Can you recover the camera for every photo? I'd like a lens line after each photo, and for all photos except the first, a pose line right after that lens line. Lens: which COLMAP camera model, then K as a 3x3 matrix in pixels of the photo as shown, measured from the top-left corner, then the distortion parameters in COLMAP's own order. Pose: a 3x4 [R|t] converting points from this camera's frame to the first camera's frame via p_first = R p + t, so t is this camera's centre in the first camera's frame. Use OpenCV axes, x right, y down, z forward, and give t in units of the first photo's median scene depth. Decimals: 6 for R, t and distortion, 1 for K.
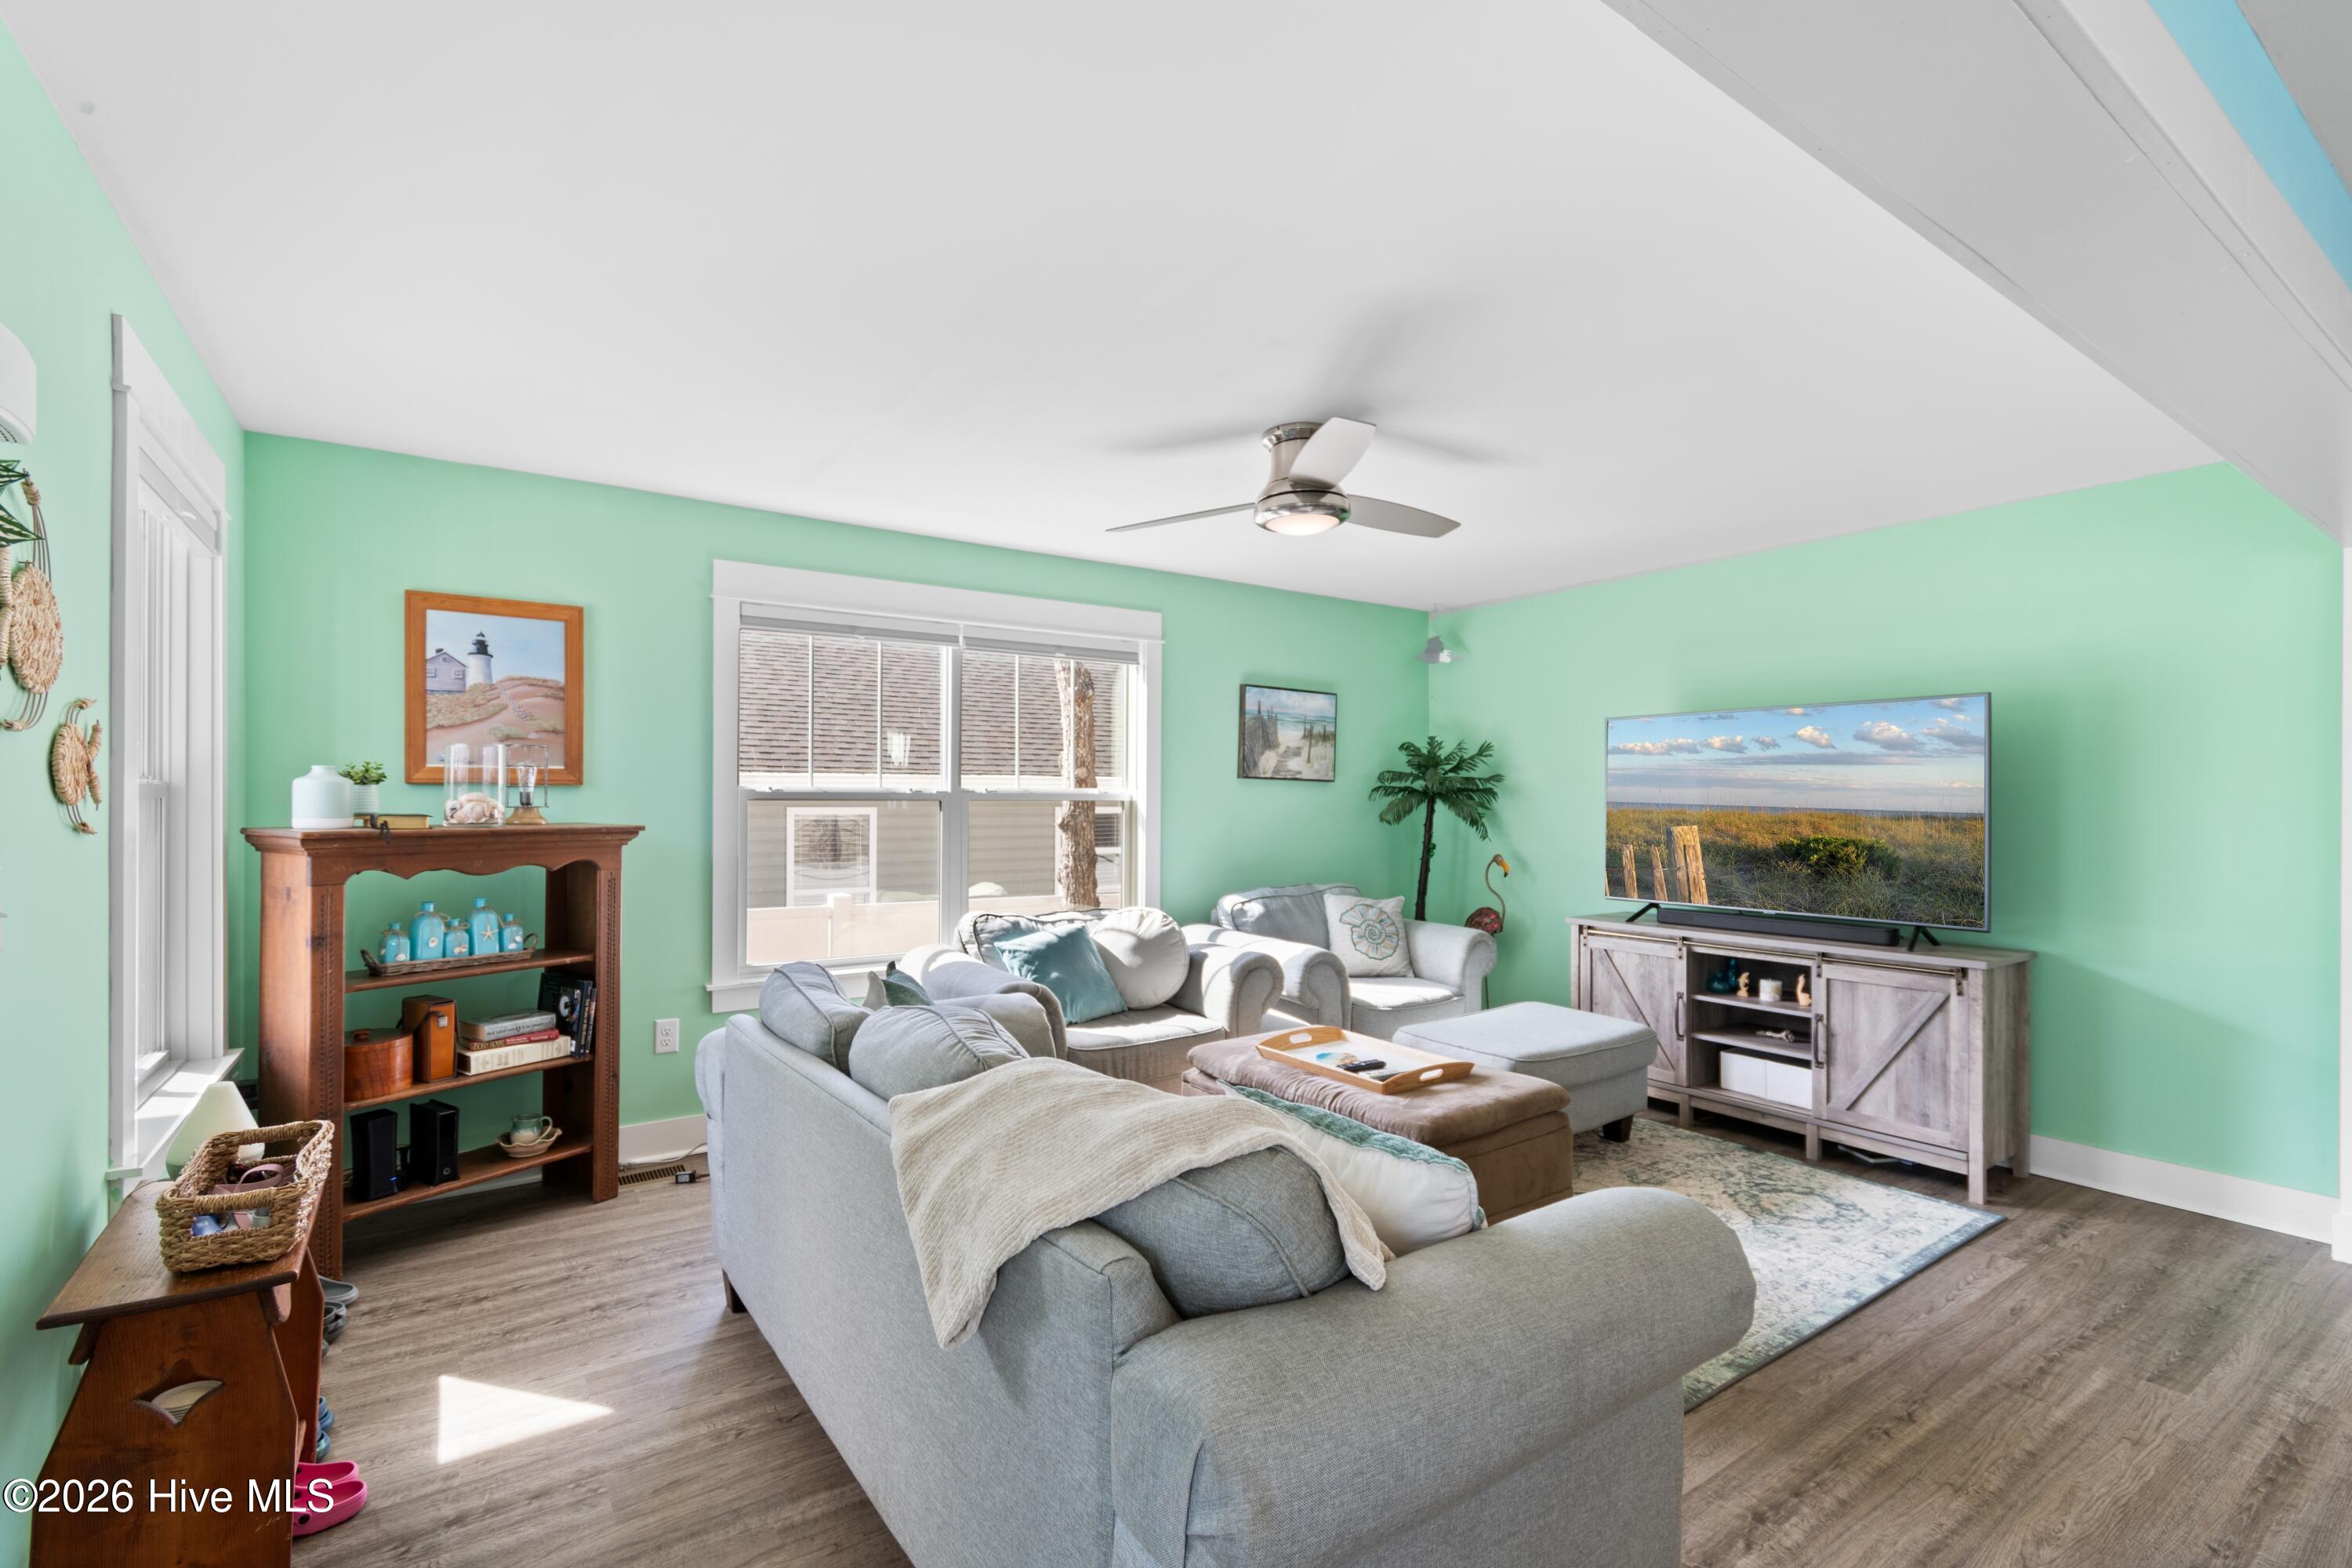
lens RADIAL K [[1046.8, 0, 1178.5], [0, 1046.8, 797.1], [0, 0, 1]] dist [0.004007, -0.001046]
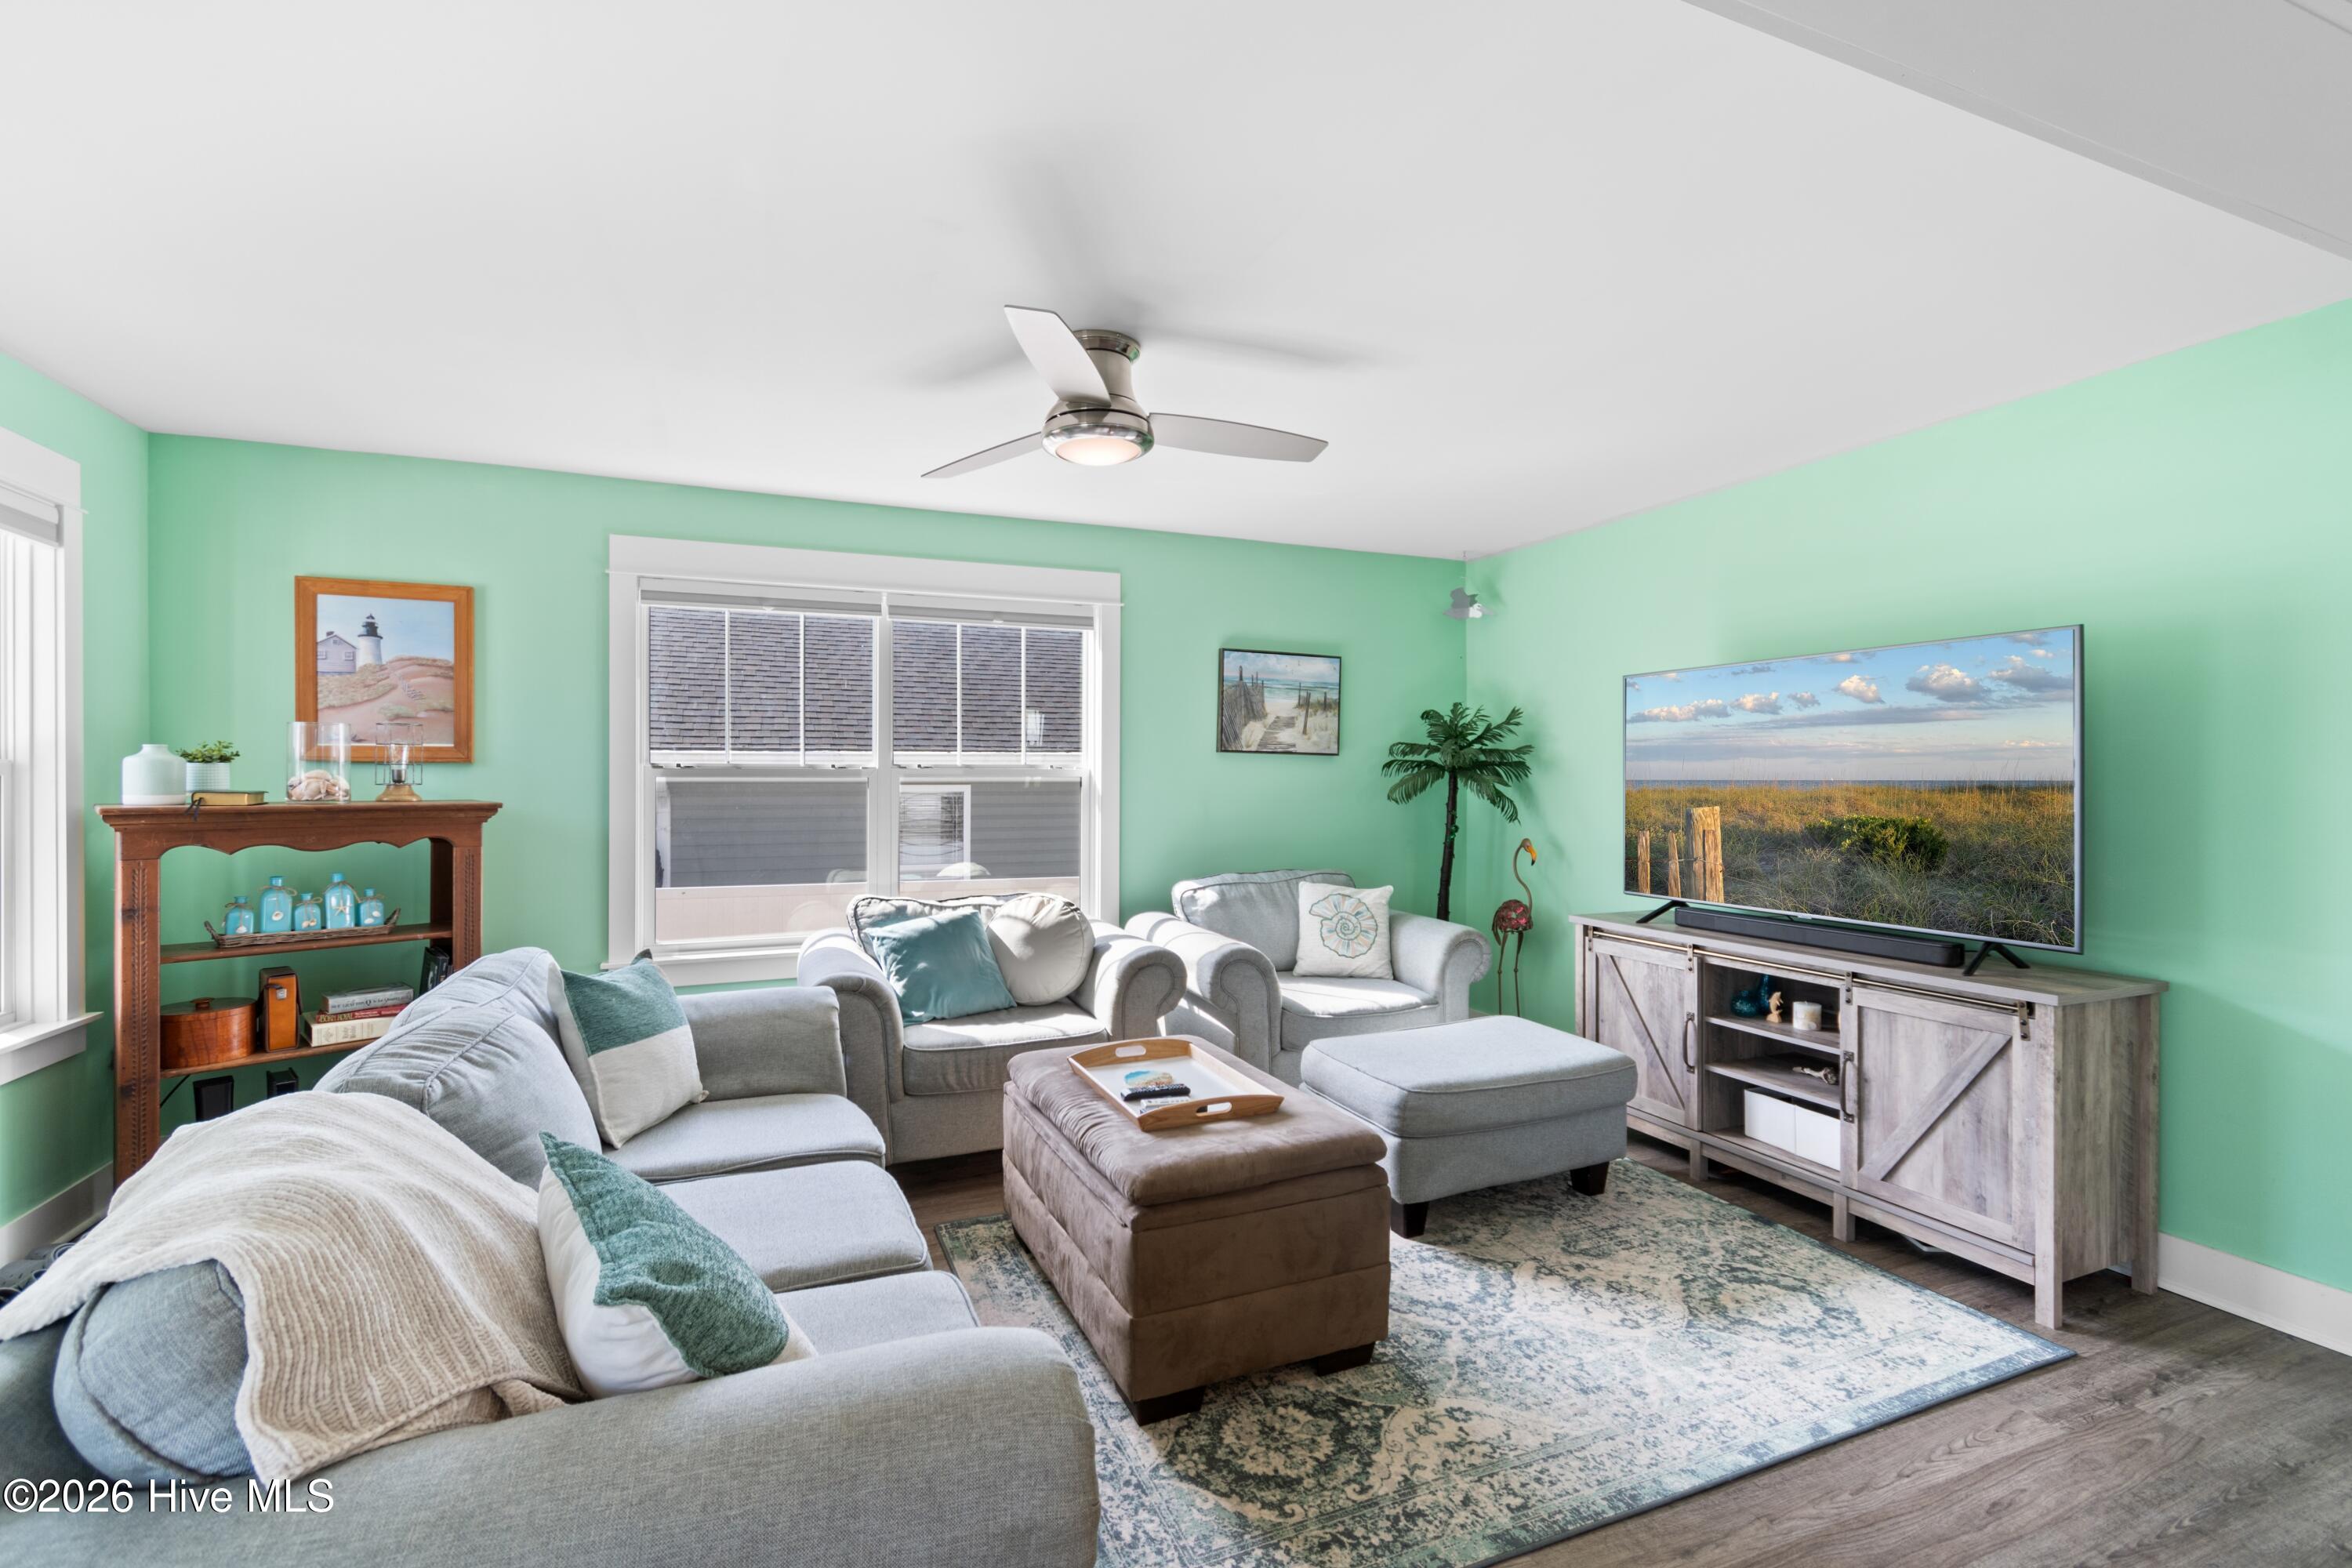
lens RADIAL K [[1046.8, 0, 1173.4], [0, 1046.8, 773.9], [0, 0, 1]] dist [0.004007, -0.001046]
pose [[0.977340, -0.003729, -0.211642, 0.284142], [0.003403, 0.999992, -0.001903, 0.003350], [0.211647, 0.001139, 0.977345, 0.141645]]
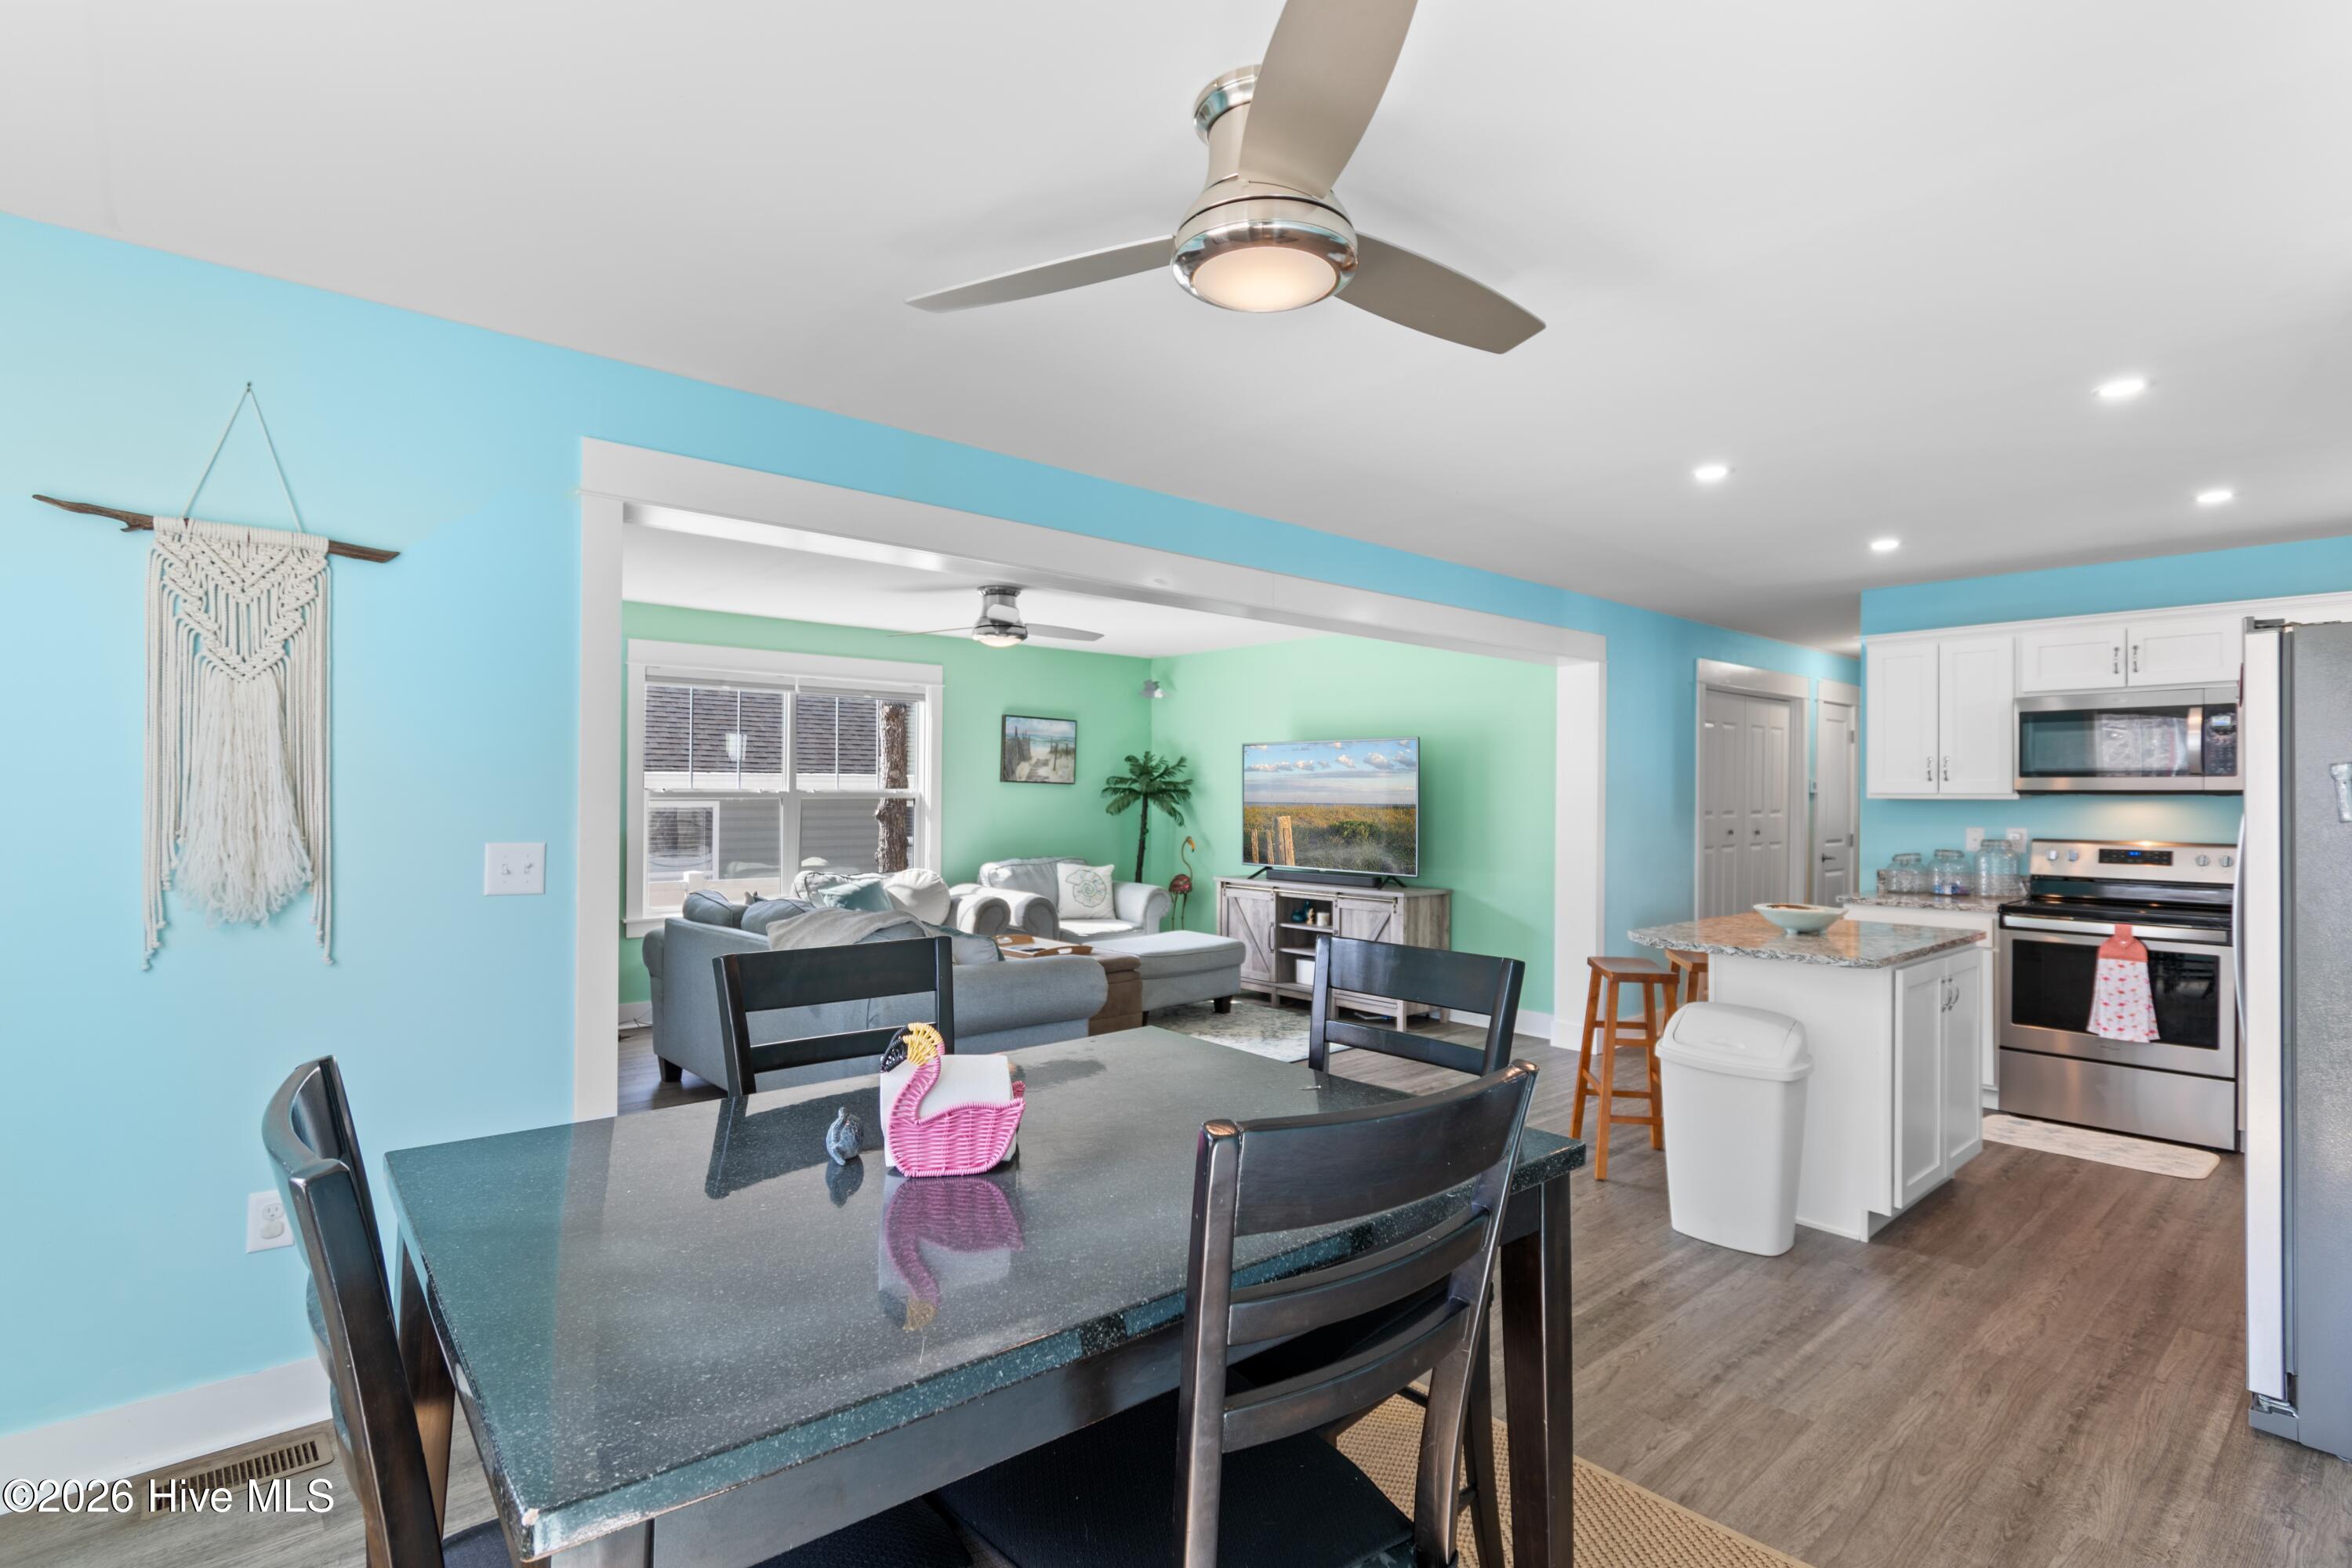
lens RADIAL K [[1135.7, 0, 1172.2], [0, 1135.7, 790.7], [0, 0, 1]] dist [0.013883, -0.000473]
pose [[0.993158, 0.003292, 0.116730, 0.144506], [-0.003484, 0.999993, 0.001438, -0.012424], [-0.116724, -0.001835, 0.993163, -0.718942]]
